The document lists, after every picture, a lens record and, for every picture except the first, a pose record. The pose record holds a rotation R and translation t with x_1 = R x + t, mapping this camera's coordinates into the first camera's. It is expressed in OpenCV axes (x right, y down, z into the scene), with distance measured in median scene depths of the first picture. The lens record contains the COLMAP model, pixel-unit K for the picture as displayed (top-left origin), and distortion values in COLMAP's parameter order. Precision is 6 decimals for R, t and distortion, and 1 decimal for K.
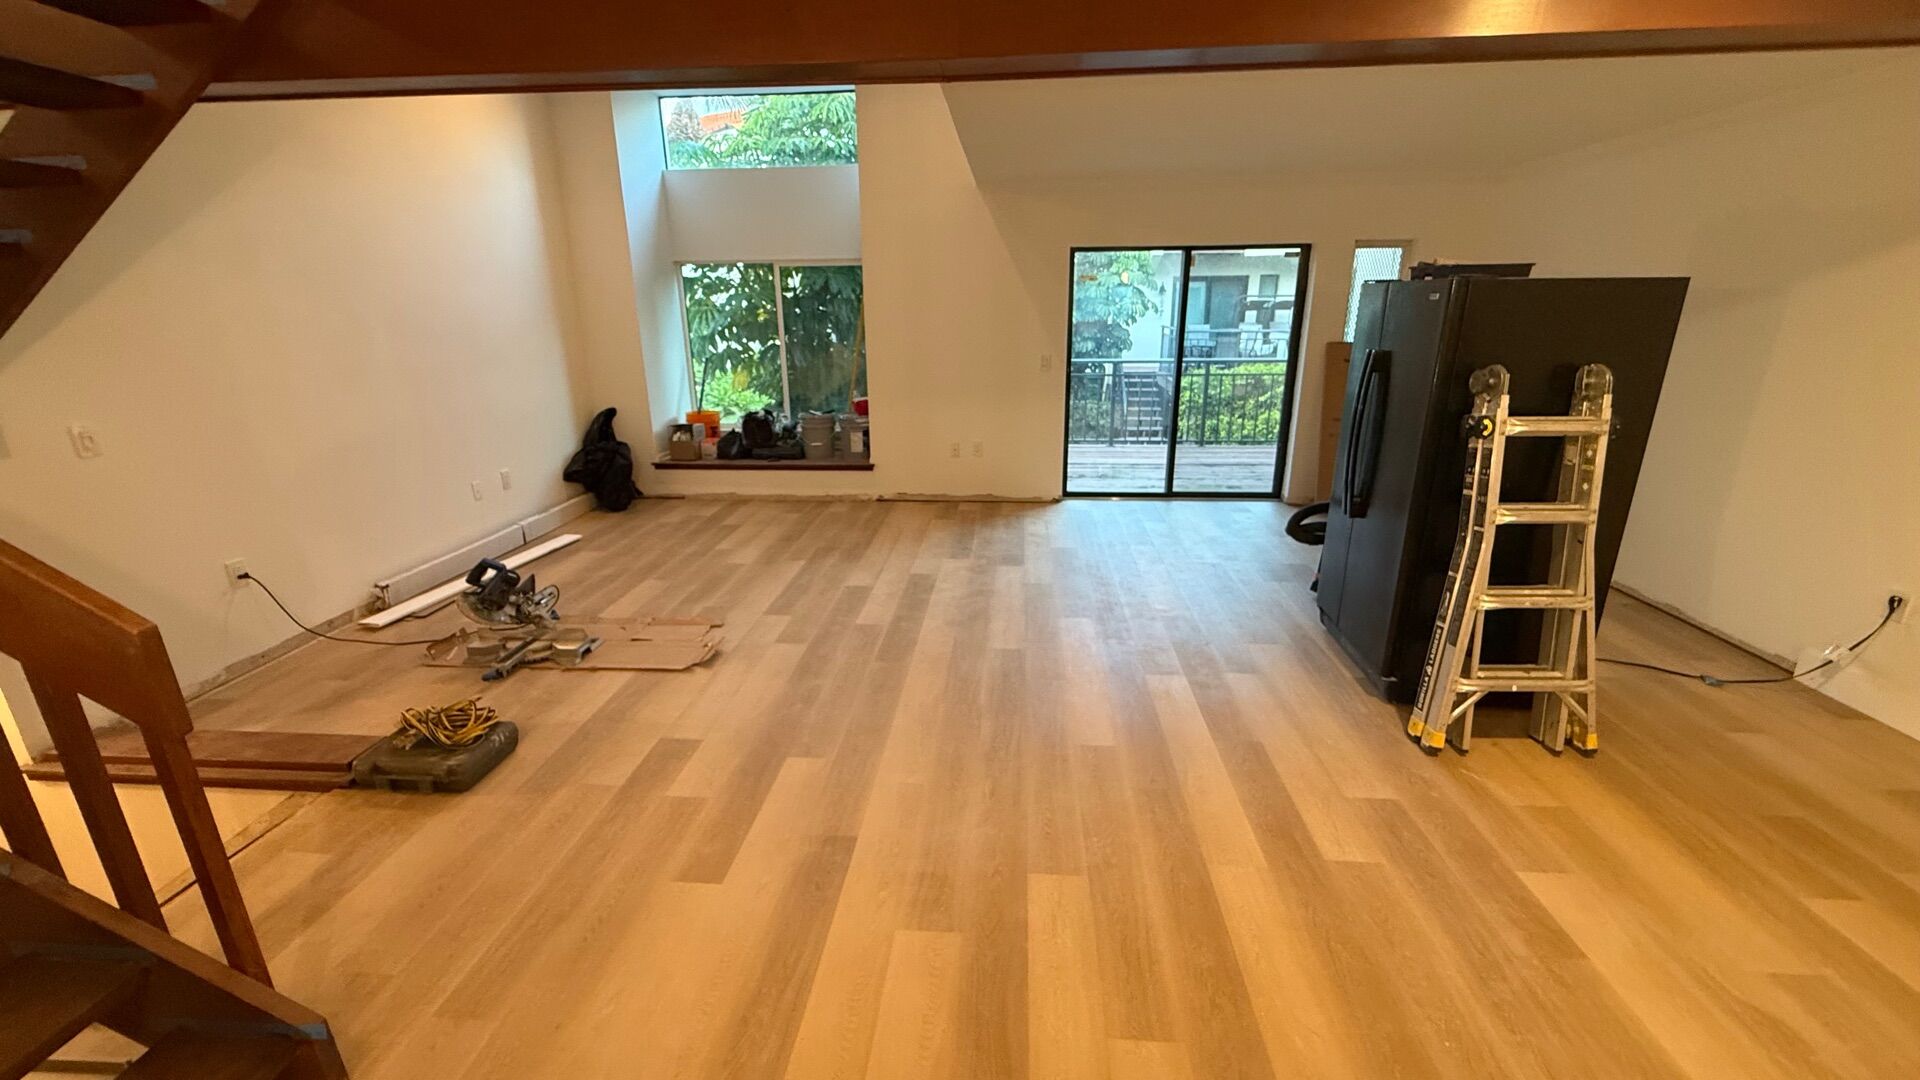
lens RADIAL K [[773.2, 0, 955.4], [0, 773.2, 544.2], [0, 0, 1]] dist [-0.000743, -0.000046]
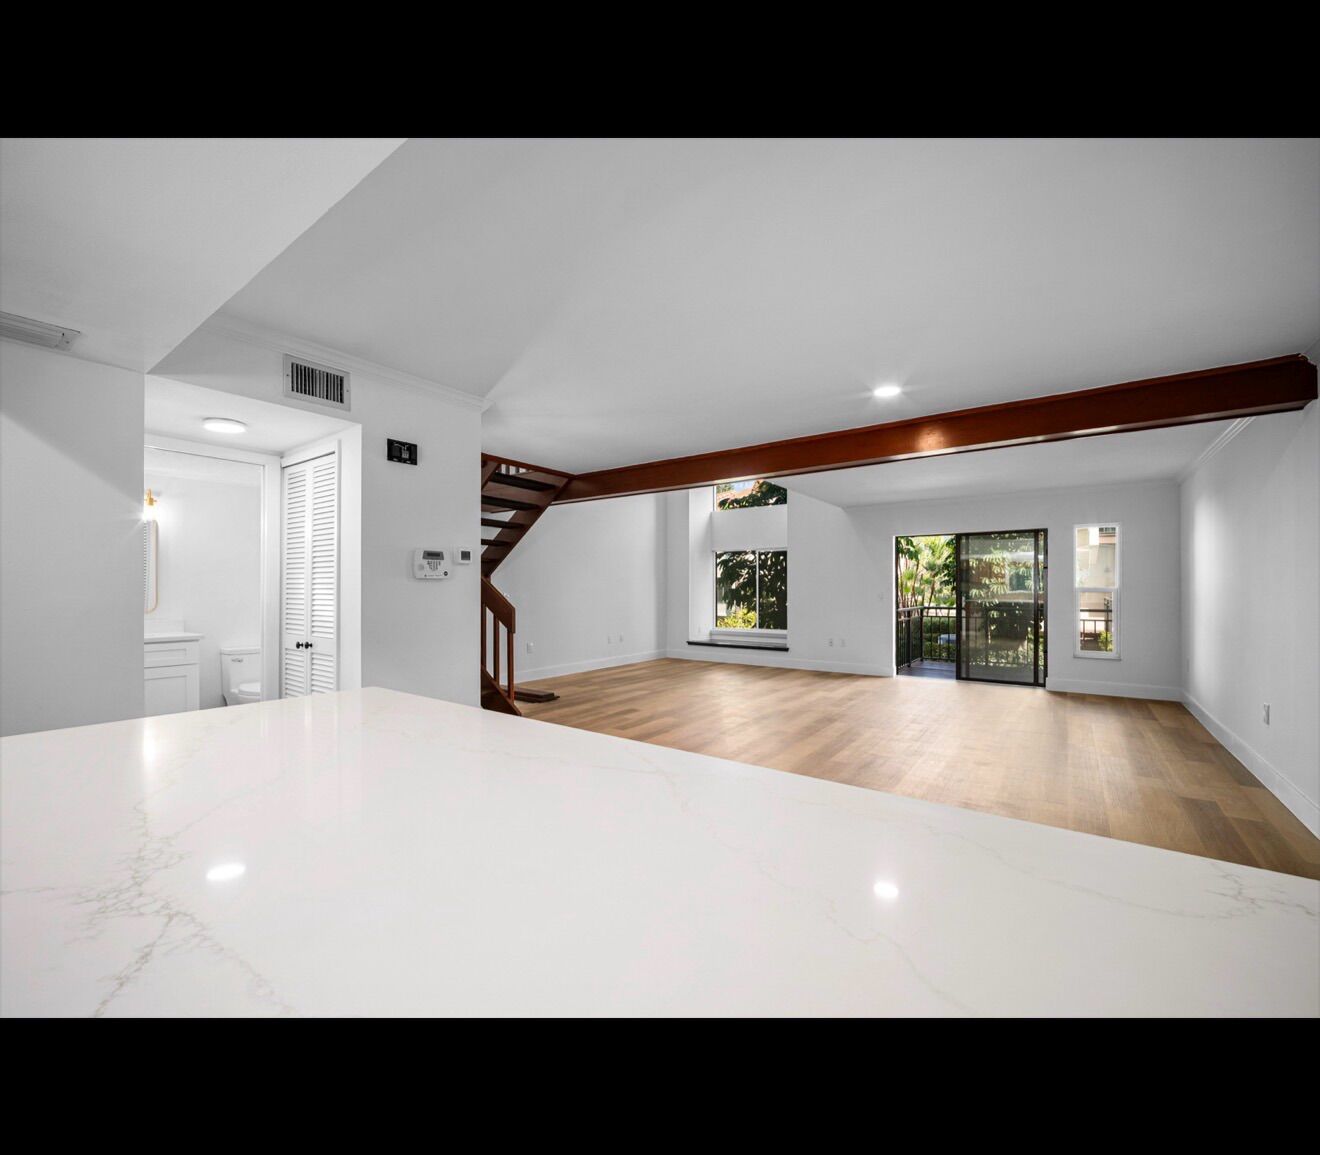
lens RADIAL K [[555.4, 0, 659.7], [0, 555.4, 585.3], [0, 0, 1]] dist [-0.000877, -0.000039]
pose [[0.855547, 0.006467, -0.517686, 0.343270], [-0.163735, 0.951979, -0.258702, 0.160816], [0.491153, 0.306095, 0.815521, -0.322032]]
